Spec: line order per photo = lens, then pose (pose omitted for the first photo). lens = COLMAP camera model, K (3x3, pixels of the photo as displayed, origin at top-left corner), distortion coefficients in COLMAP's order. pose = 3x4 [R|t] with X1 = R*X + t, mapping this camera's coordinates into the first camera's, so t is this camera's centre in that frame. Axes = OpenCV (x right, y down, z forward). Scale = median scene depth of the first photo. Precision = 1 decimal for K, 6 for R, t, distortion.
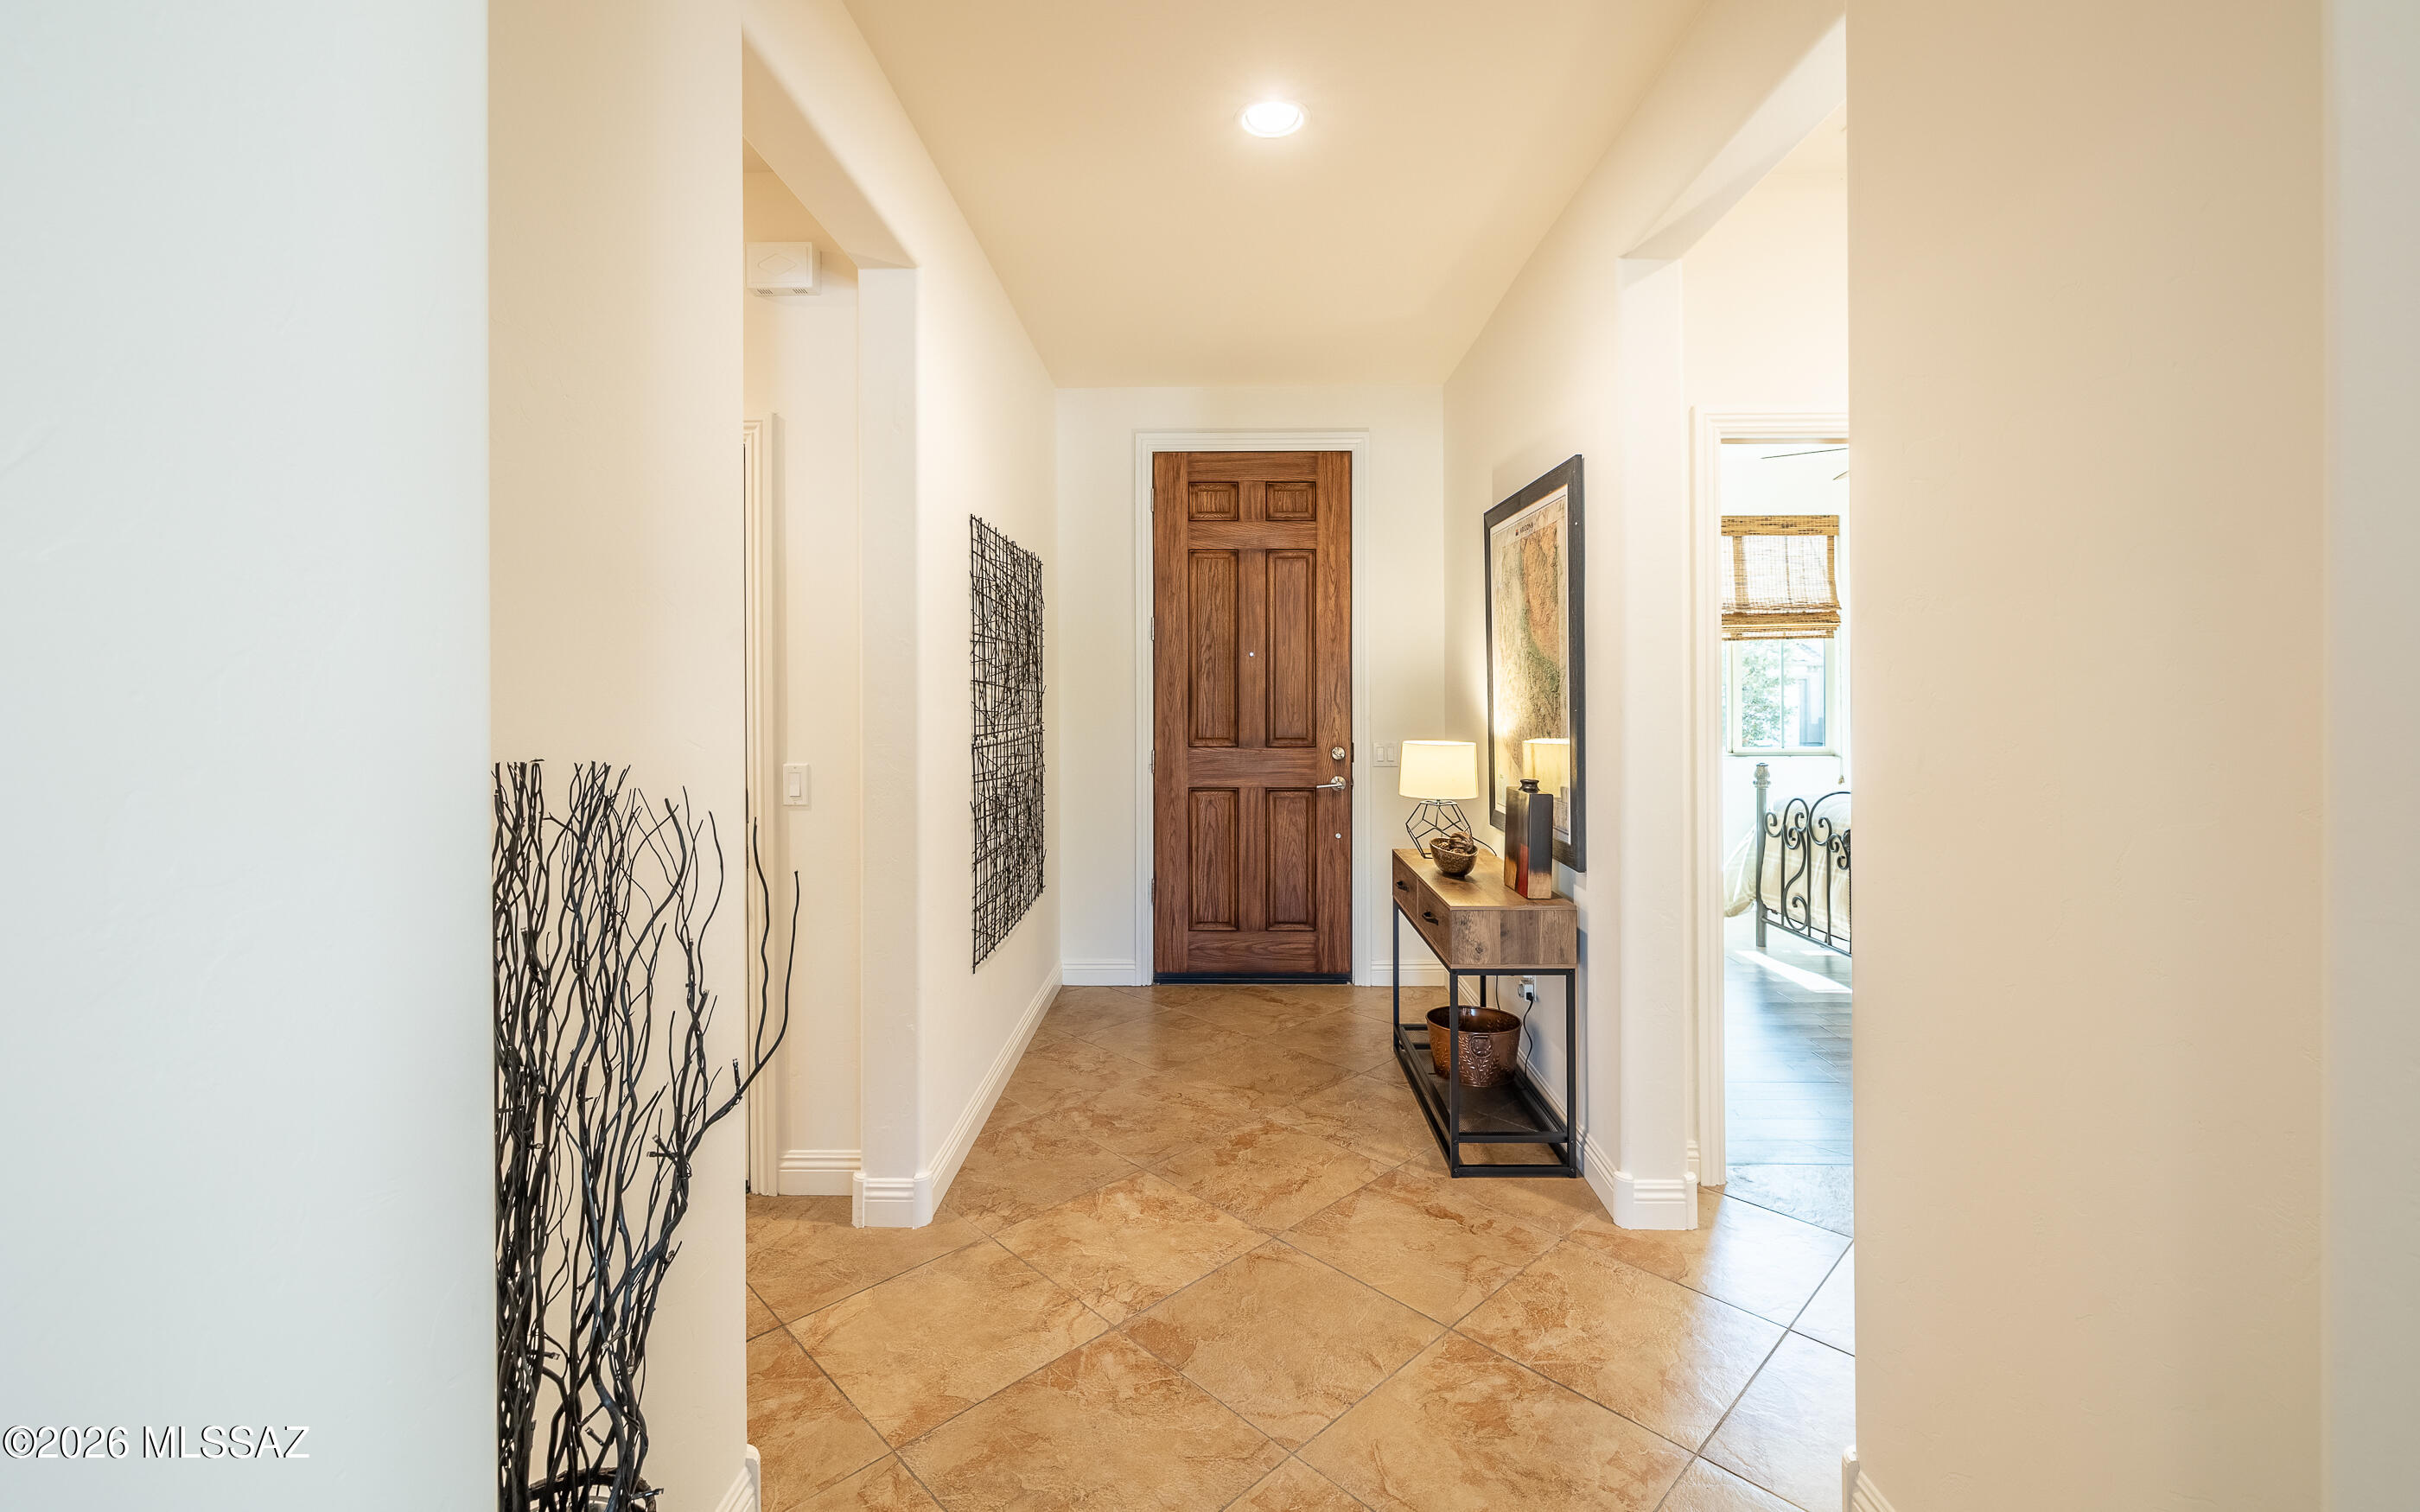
lens RADIAL K [[1028.7, 0, 1213.6], [0, 1028.7, 692.8], [0, 0, 1]] dist [0.001985, 0.000081]
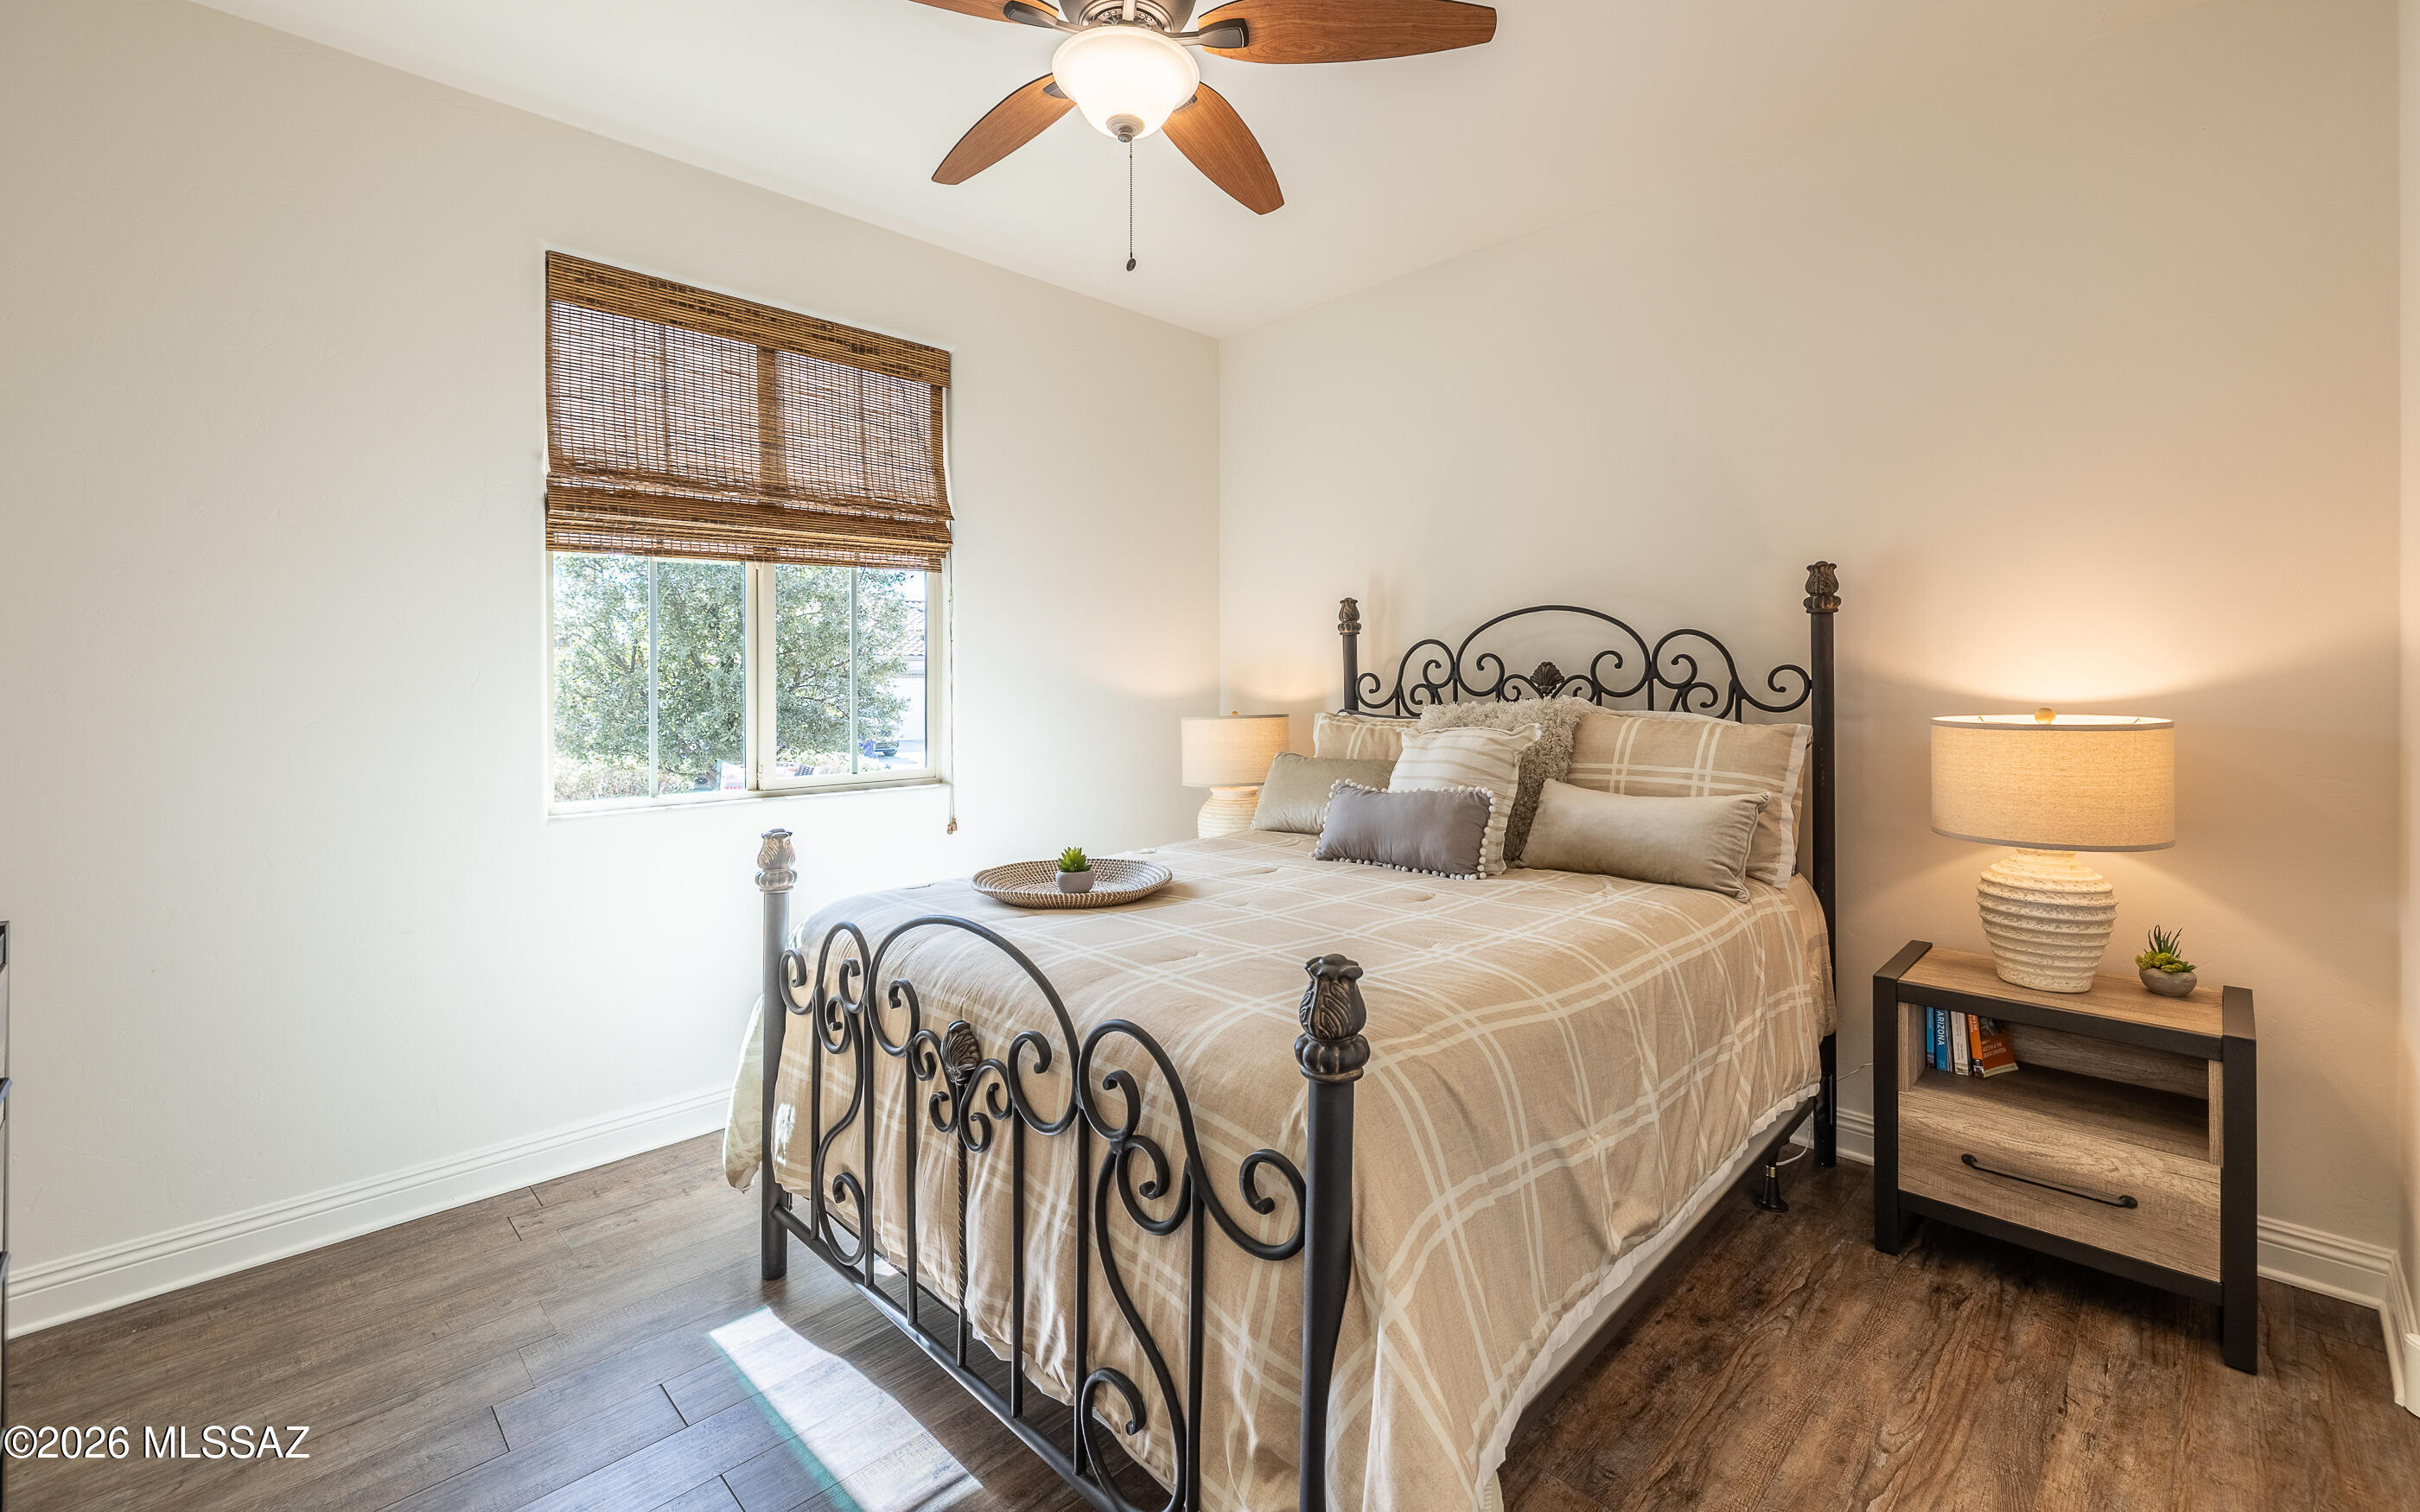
lens RADIAL K [[1028.7, 0, 1213.6], [0, 1028.7, 692.8], [0, 0, 1]] dist [0.001985, 0.000081]
pose [[0.705892, -0.001887, 0.708317, 0.371782], [-0.005015, 0.999958, 0.007661, 0.009226], [-0.708301, -0.008960, 0.705853, 0.597584]]
